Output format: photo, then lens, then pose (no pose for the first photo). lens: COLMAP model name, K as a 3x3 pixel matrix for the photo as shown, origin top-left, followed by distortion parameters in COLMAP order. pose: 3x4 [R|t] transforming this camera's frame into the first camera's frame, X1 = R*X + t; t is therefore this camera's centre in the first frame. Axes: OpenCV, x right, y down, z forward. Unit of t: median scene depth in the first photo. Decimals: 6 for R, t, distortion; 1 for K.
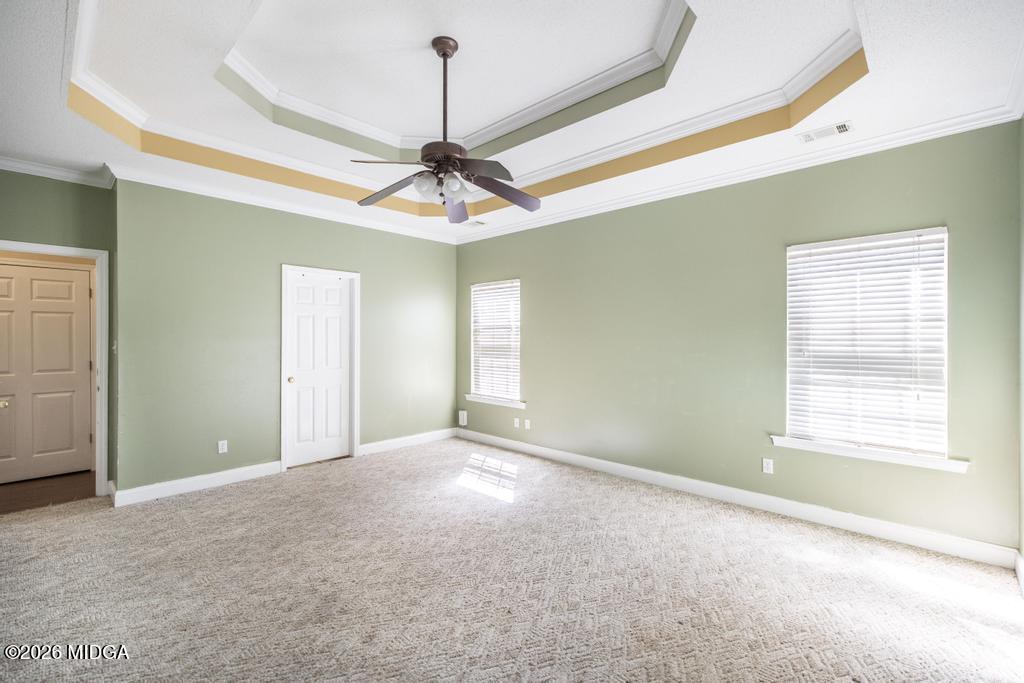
lens RADIAL K [[435.3, 0, 506.8], [0, 435.3, 340.9], [0, 0, 1]] dist [0.000802, -0.000268]
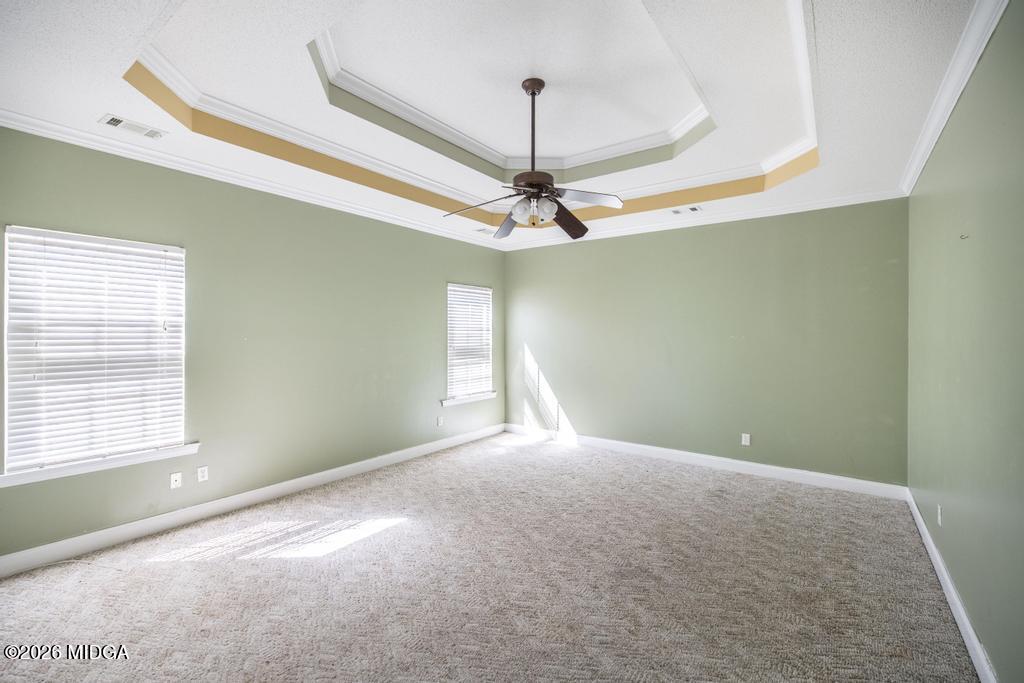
lens RADIAL K [[435.3, 0, 507.1], [0, 435.3, 337.2], [0, 0, 1]] dist [0.000802, -0.000268]
pose [[-0.108404, 0.002632, 0.994103, -0.775389], [0.016962, 0.999856, -0.000798, -0.006871], [-0.993962, 0.016776, -0.108433, 0.733635]]
